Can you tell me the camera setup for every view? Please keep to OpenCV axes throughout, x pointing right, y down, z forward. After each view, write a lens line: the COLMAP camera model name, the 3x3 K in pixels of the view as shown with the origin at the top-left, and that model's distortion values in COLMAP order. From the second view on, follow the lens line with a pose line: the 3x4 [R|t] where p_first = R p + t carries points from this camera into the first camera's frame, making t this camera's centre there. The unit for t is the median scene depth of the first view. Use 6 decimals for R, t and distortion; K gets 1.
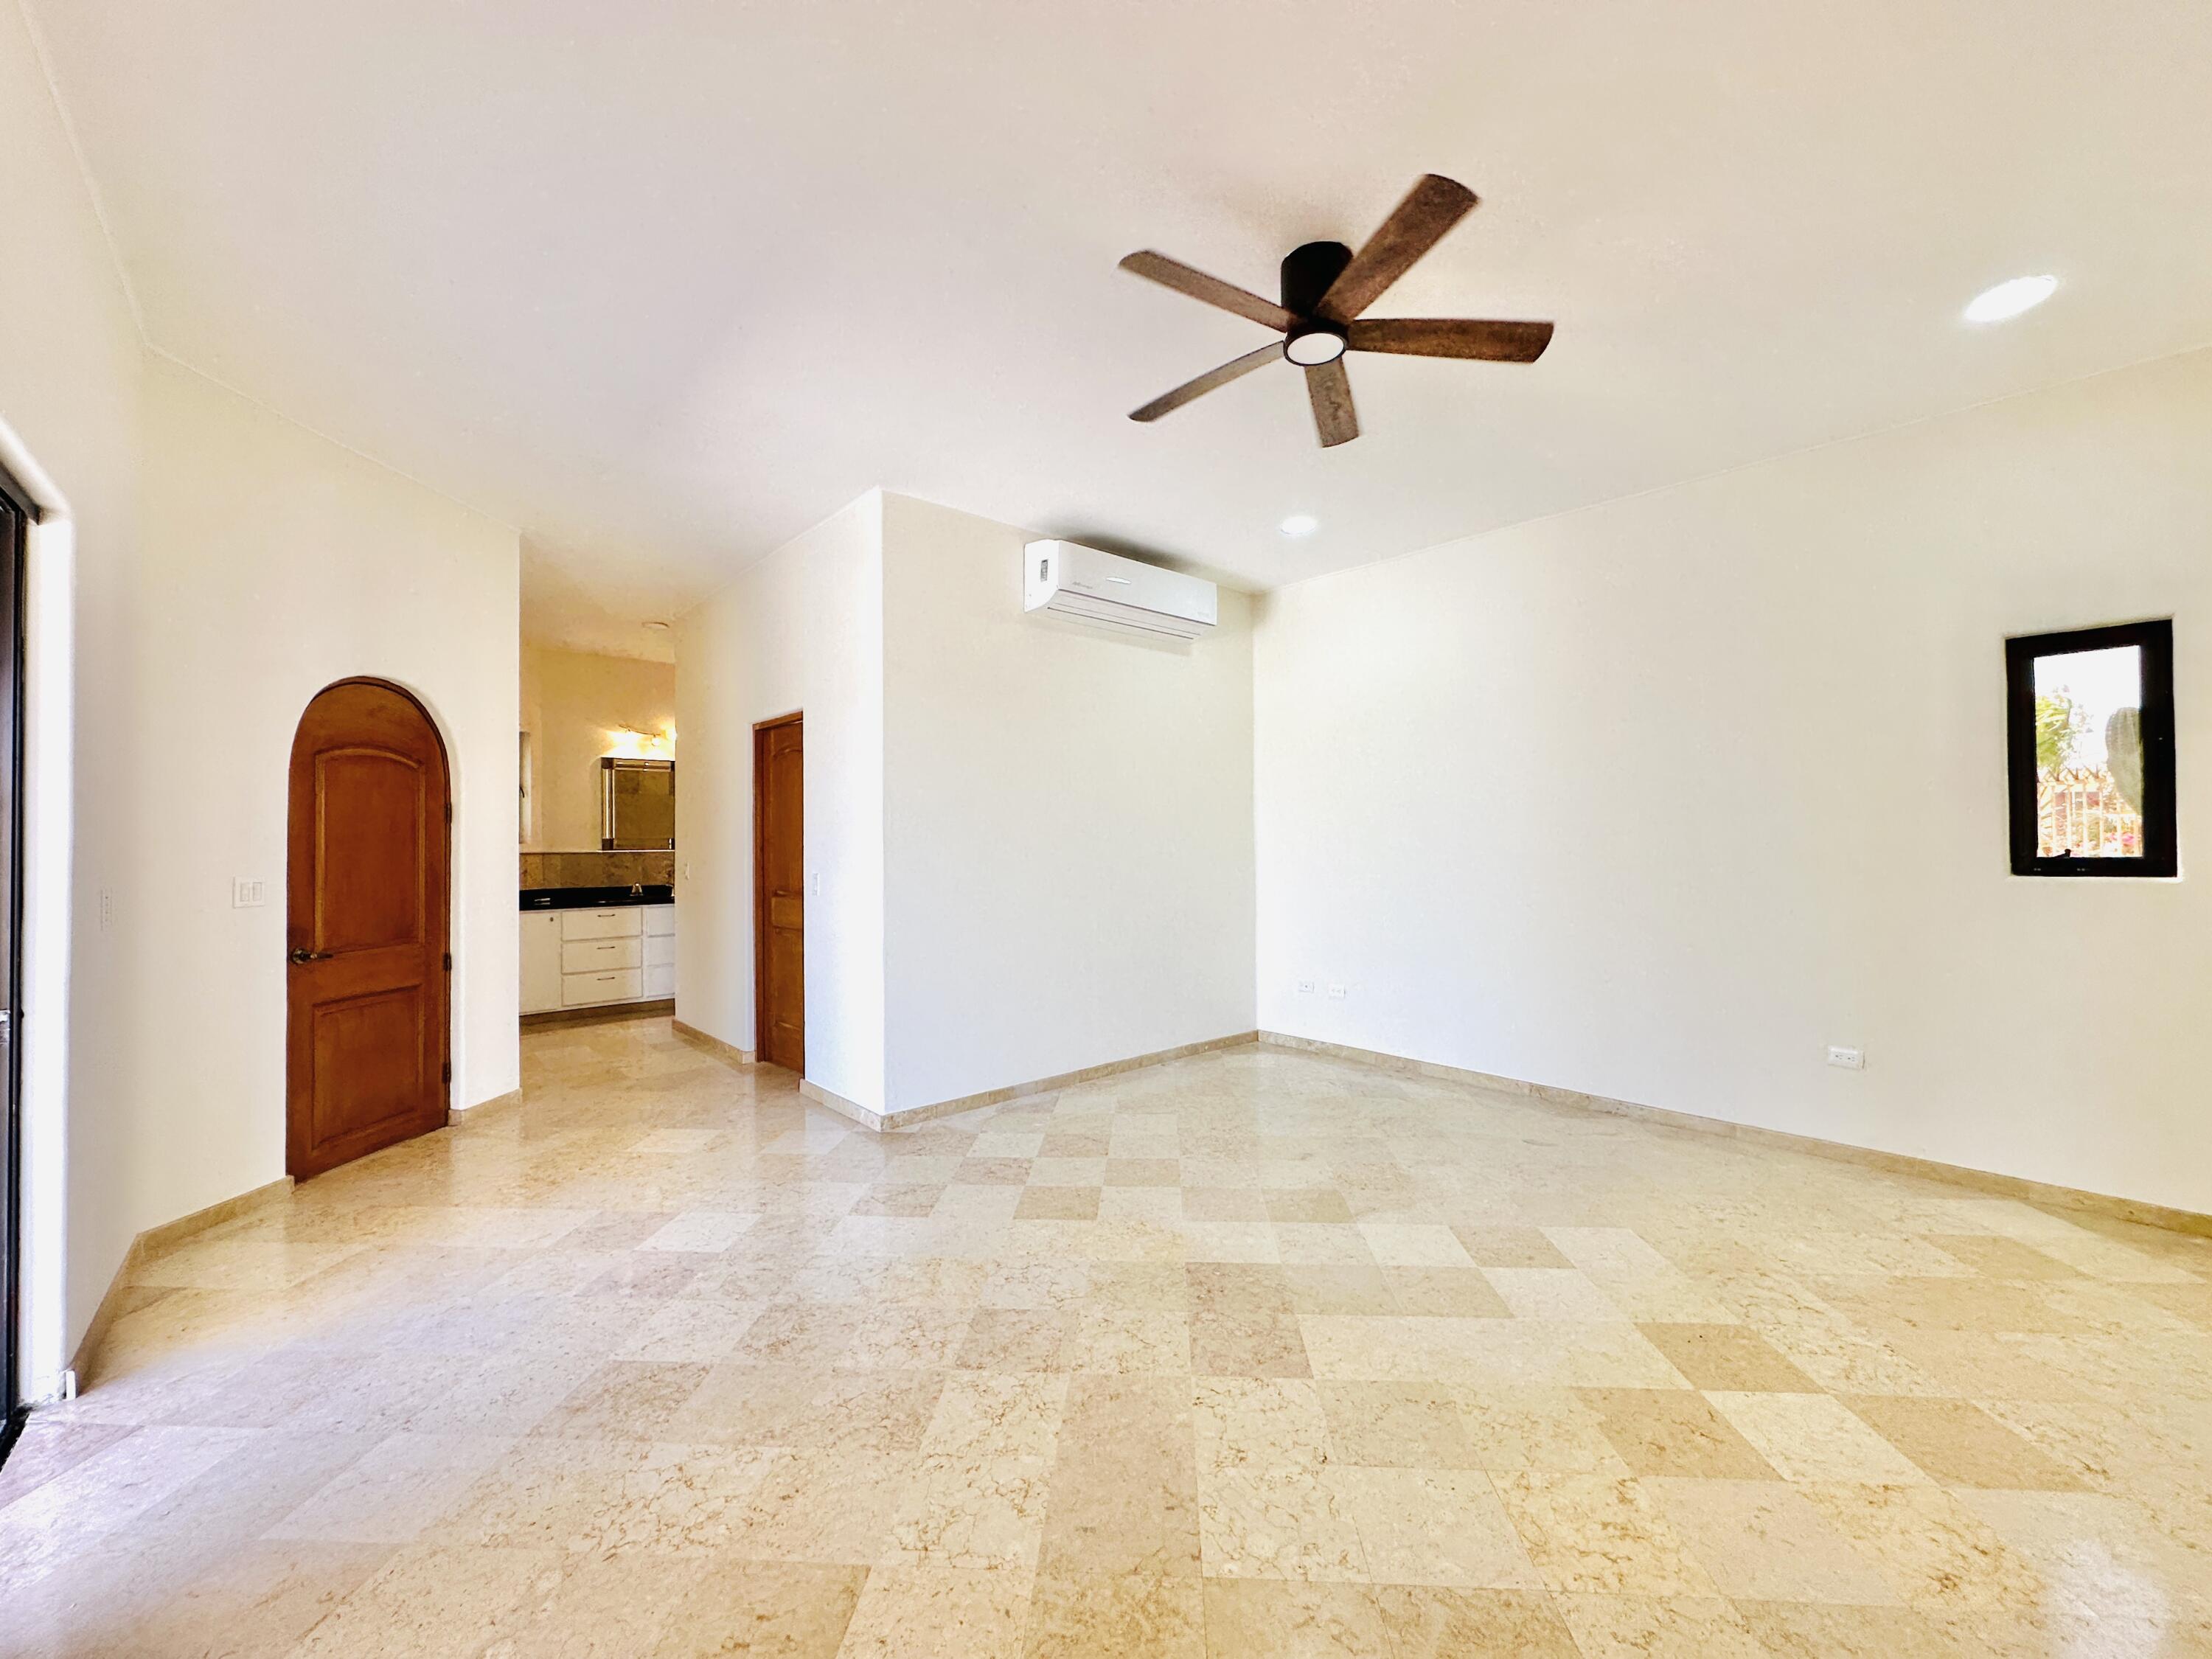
lens RADIAL K [[885.0, 0, 1106.4], [0, 885.0, 814.9], [0, 0, 1]] dist [-0.002734, -0.000060]
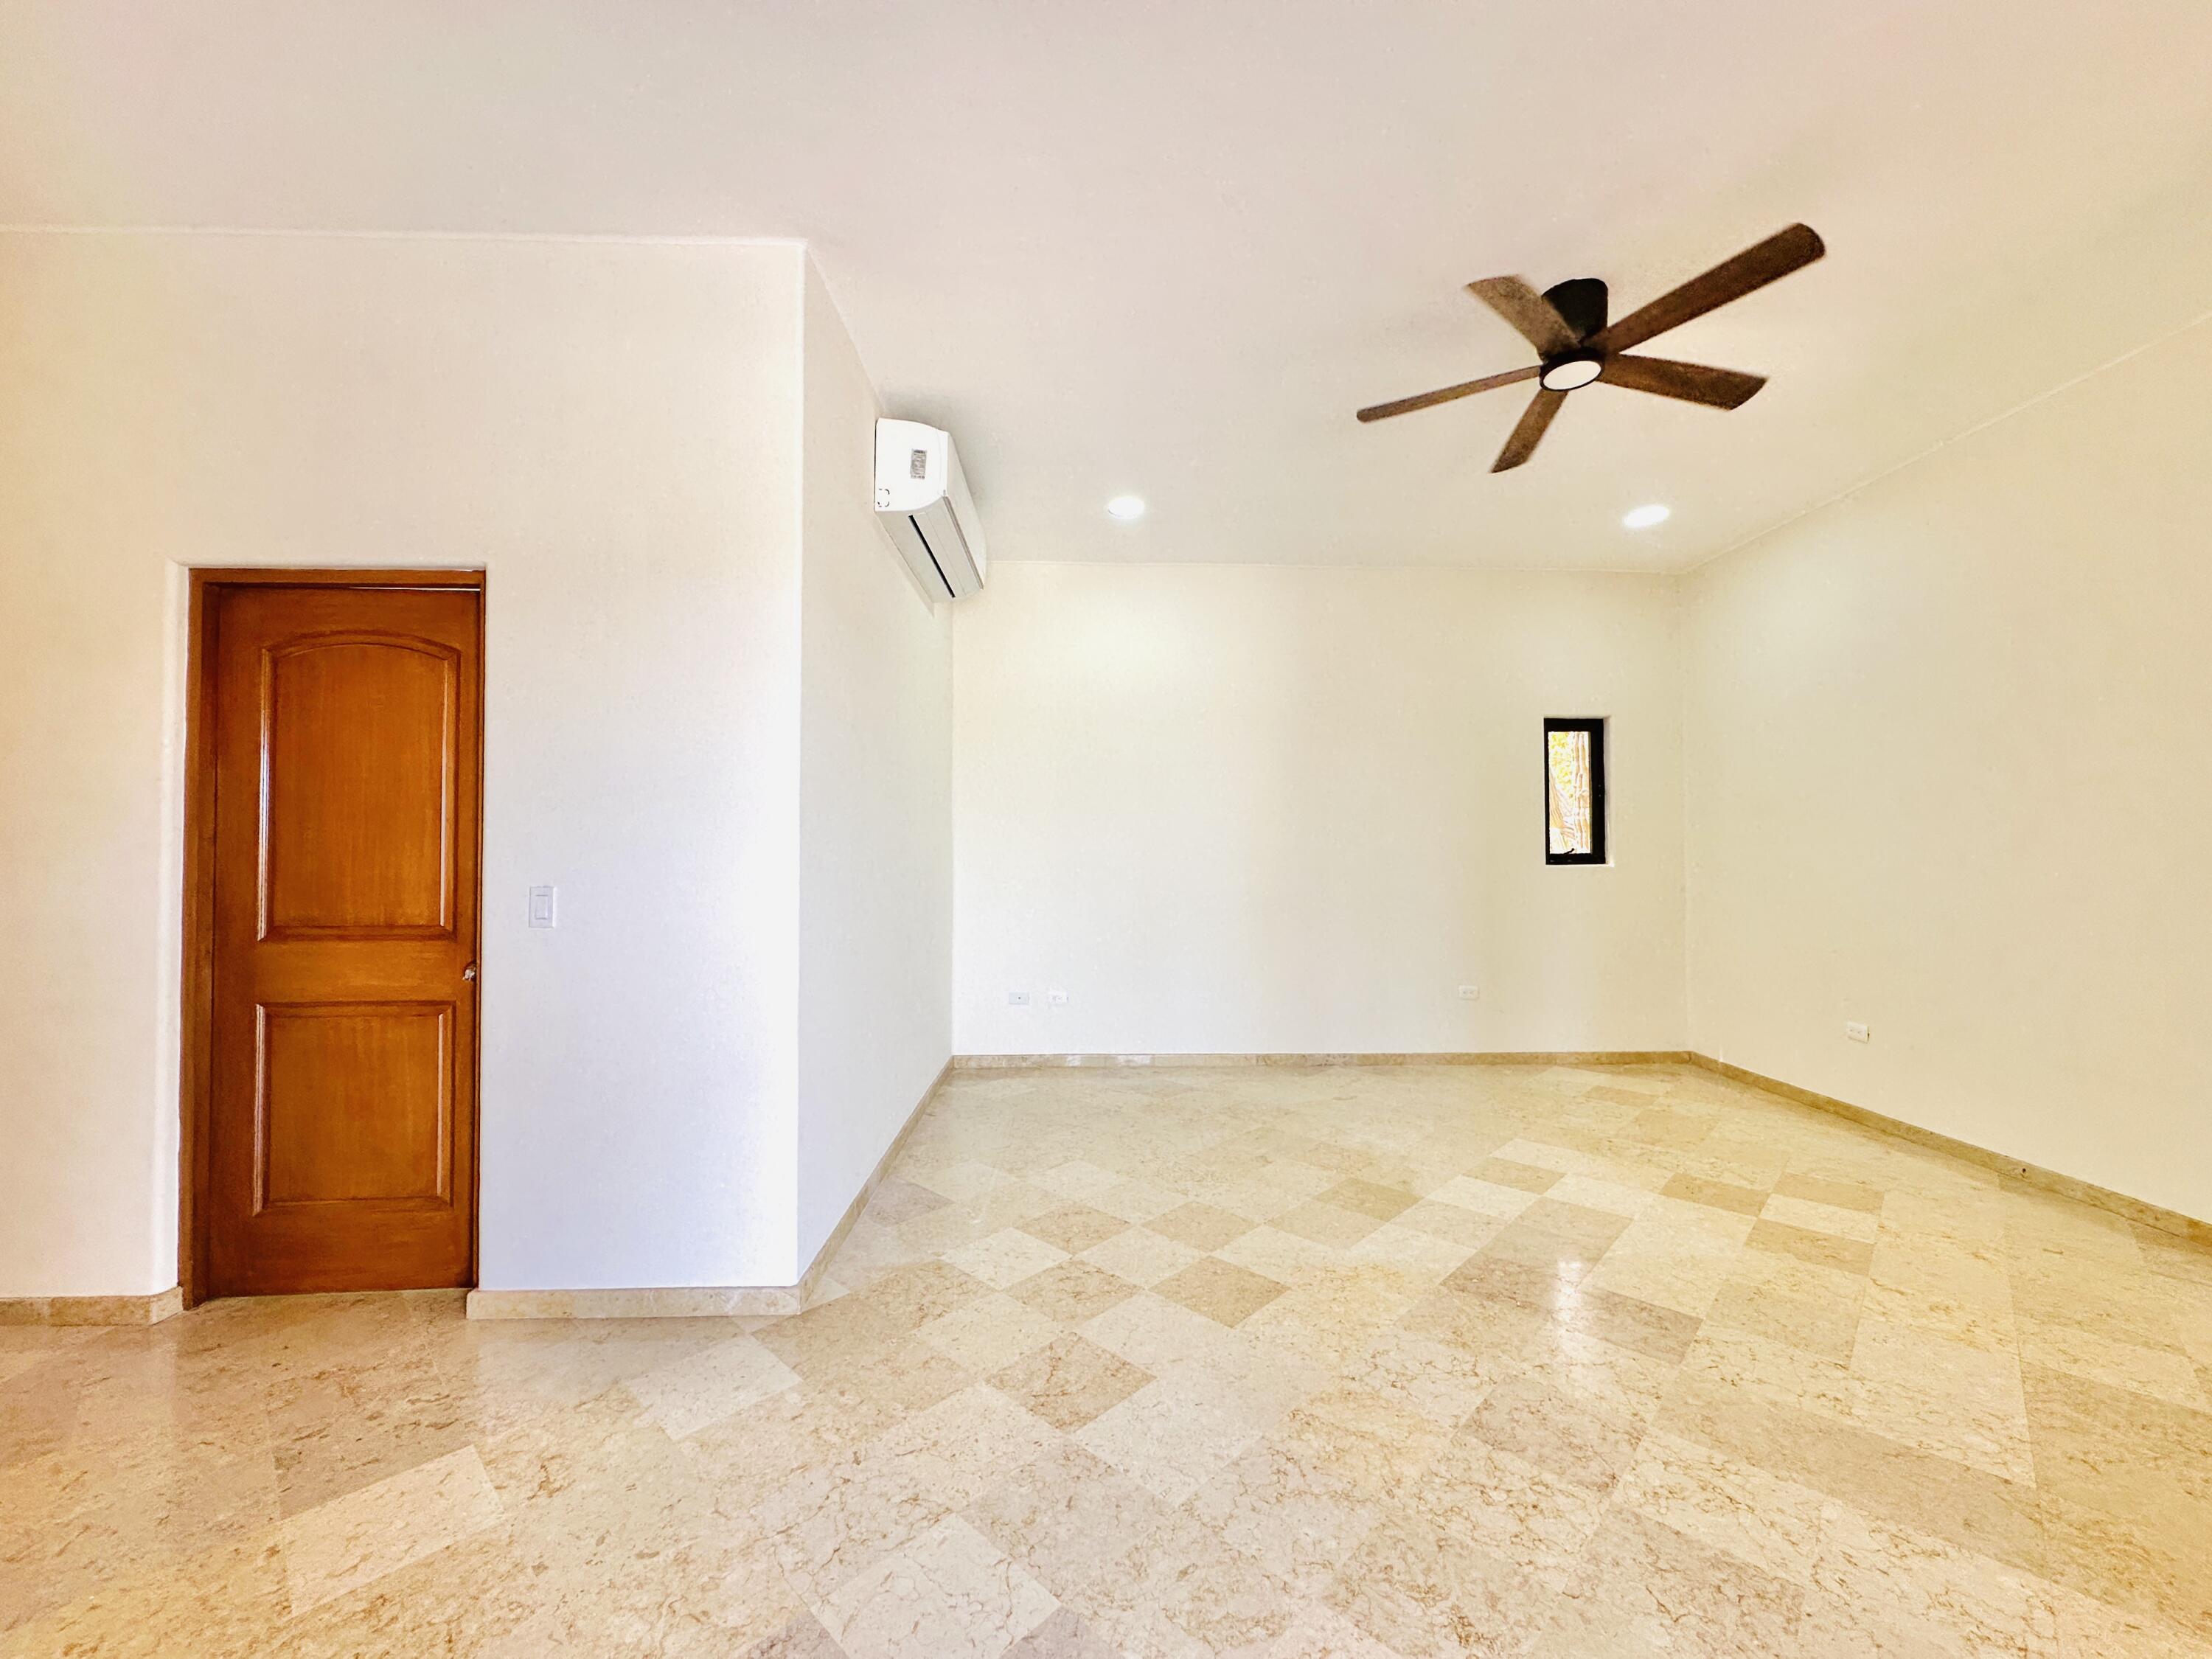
lens RADIAL K [[879.3, 0, 1106.0], [0, 879.3, 829.5], [0, 0, 1]] dist [-0.001304, 0.000227]
pose [[0.647738, 0.022743, 0.761524, -0.758092], [-0.024857, 0.999653, -0.008711, 0.039509], [-0.761457, -0.013287, 0.648079, 0.600535]]
